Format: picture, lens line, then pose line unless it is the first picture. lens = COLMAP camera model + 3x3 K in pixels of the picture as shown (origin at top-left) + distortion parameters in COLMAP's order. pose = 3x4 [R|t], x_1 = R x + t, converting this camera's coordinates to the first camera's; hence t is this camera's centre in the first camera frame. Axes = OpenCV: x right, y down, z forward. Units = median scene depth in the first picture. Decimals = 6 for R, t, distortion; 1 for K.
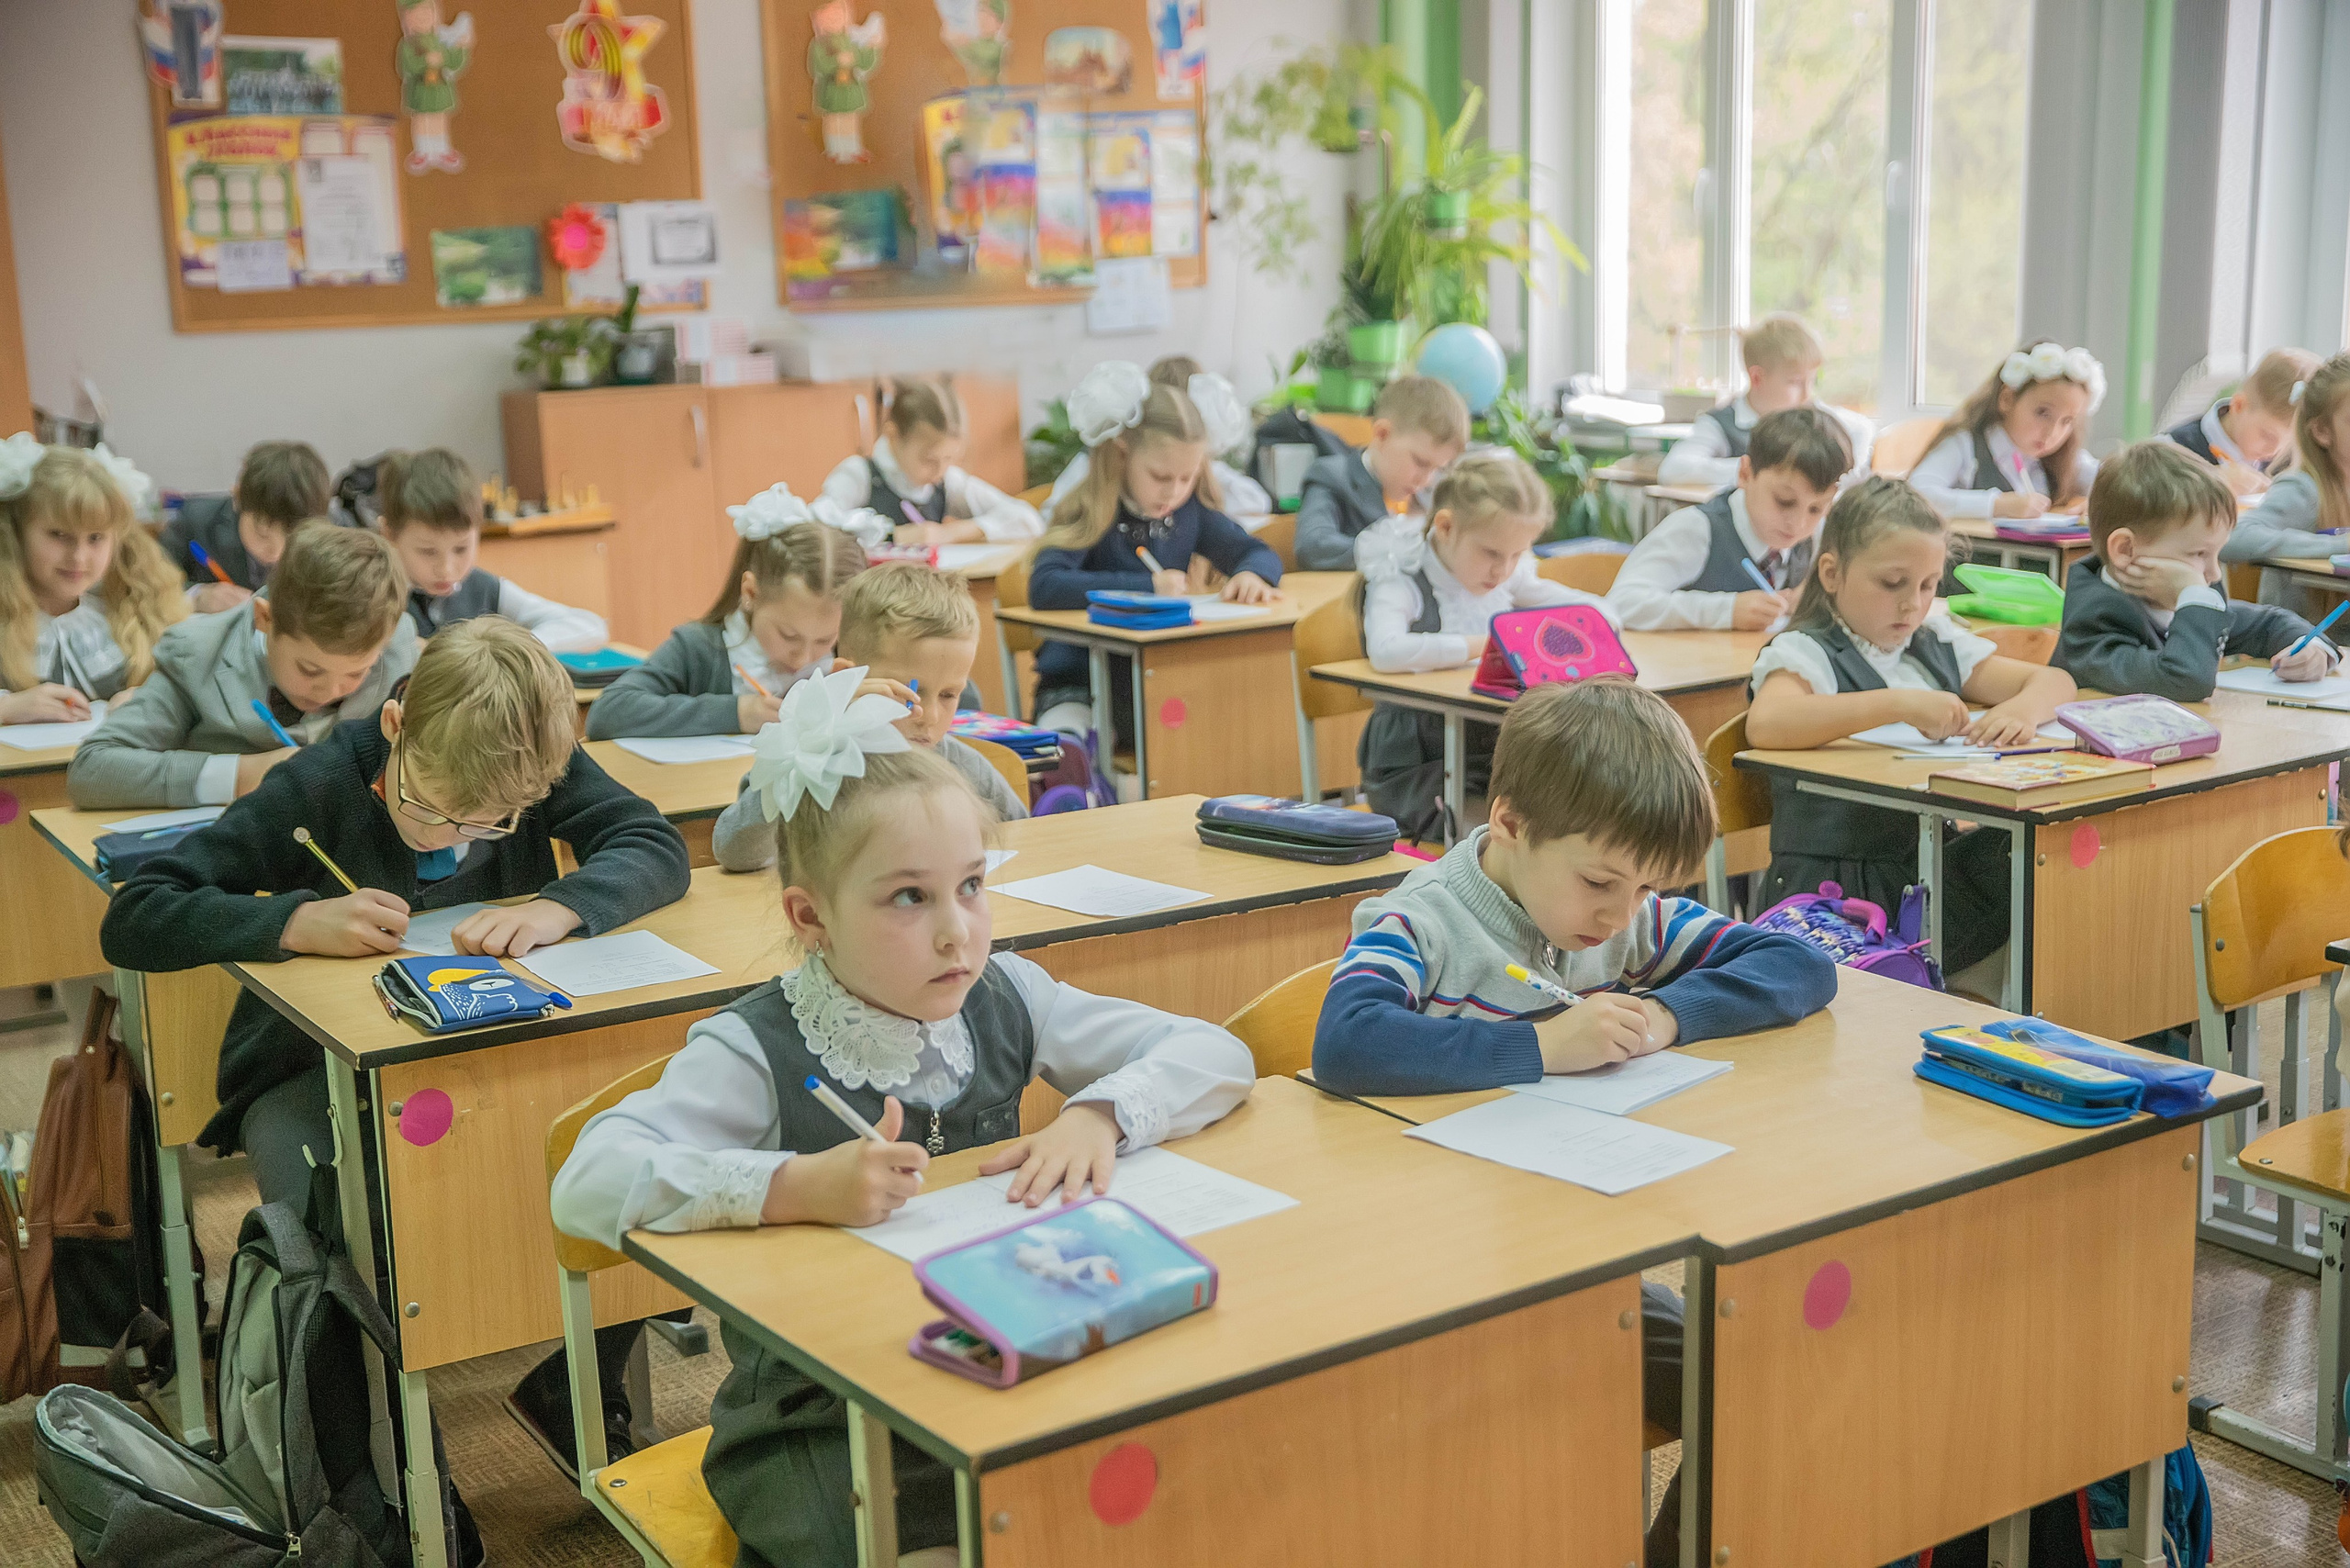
lens RADIAL K [[2897.1, 0, 1175.0], [0, 2897.1, 784.0], [0, 0, 1]] dist [-0.003425, 0.203393]
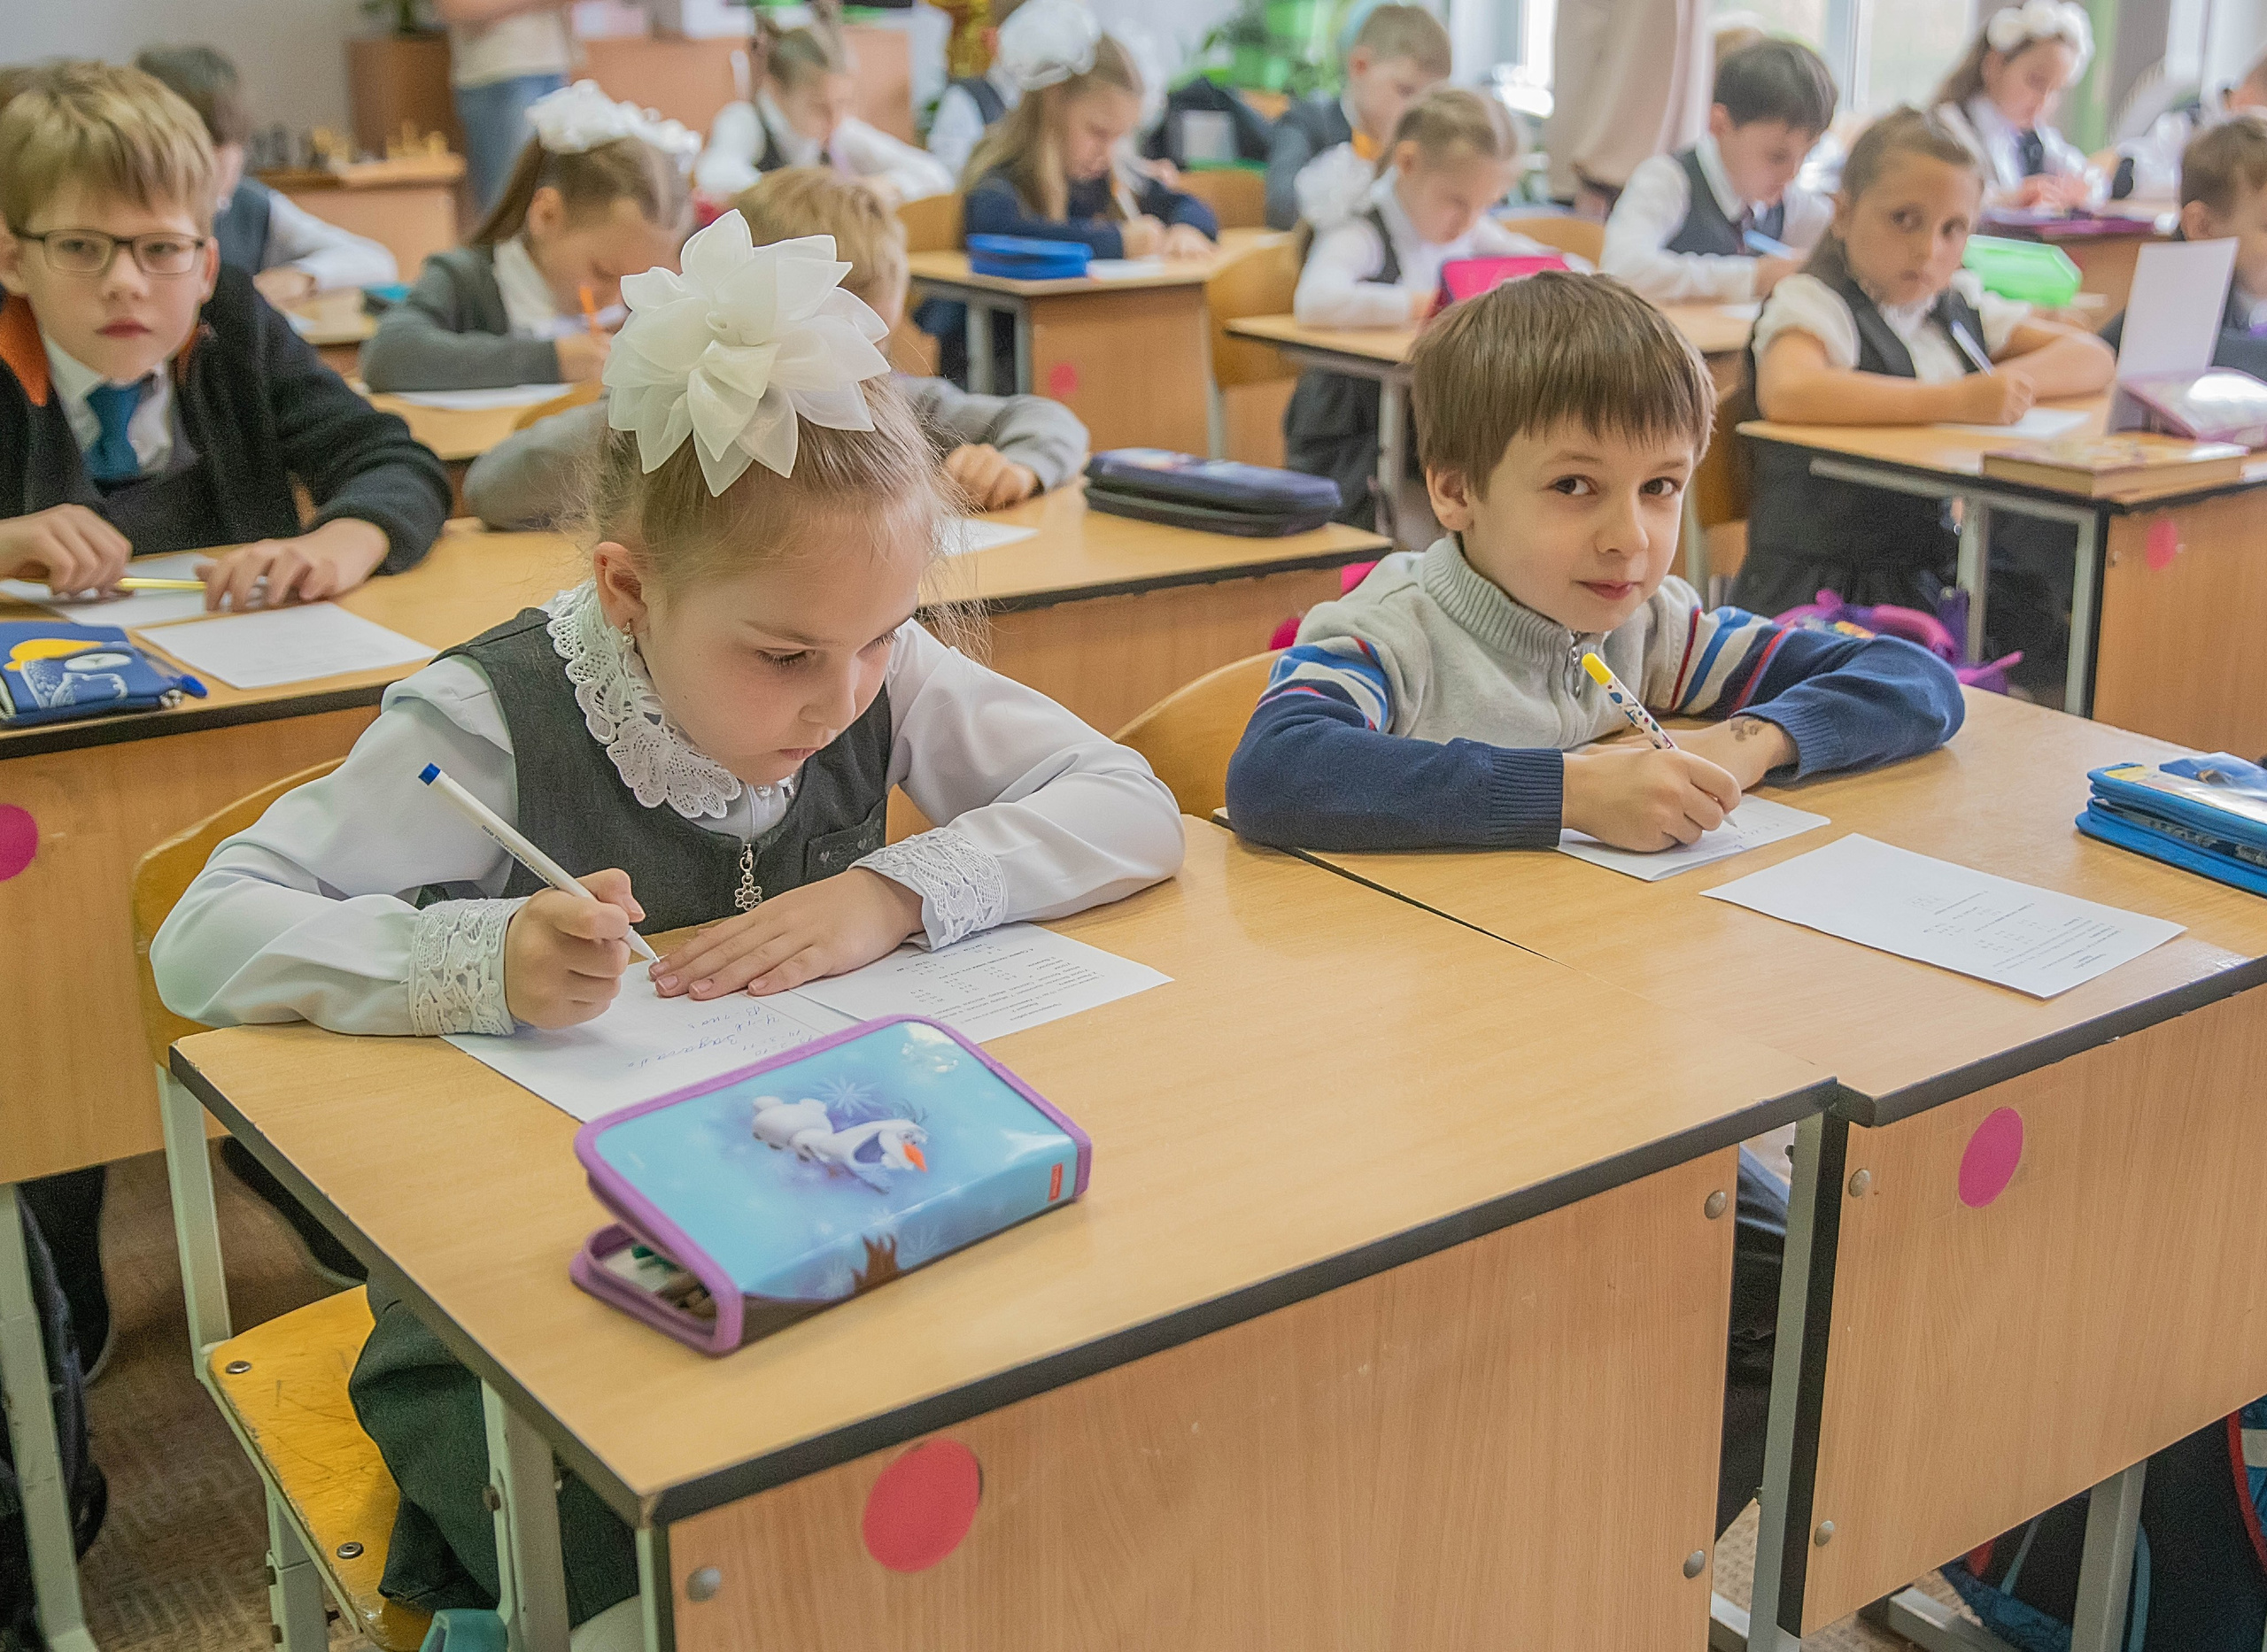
lens RADIAL K [[2633.9, 0, 1205.5], [0, 2633.9, 762.1], [0, 0, 1]] dist [-0.034127, 0.005945]
pose [[0.998430, 0.021471, 0.051737, 0.004838], [-0.026131, 0.995494, 0.091158, 0.020780], [-0.049547, -0.092367, 0.994492, 0.254633]]
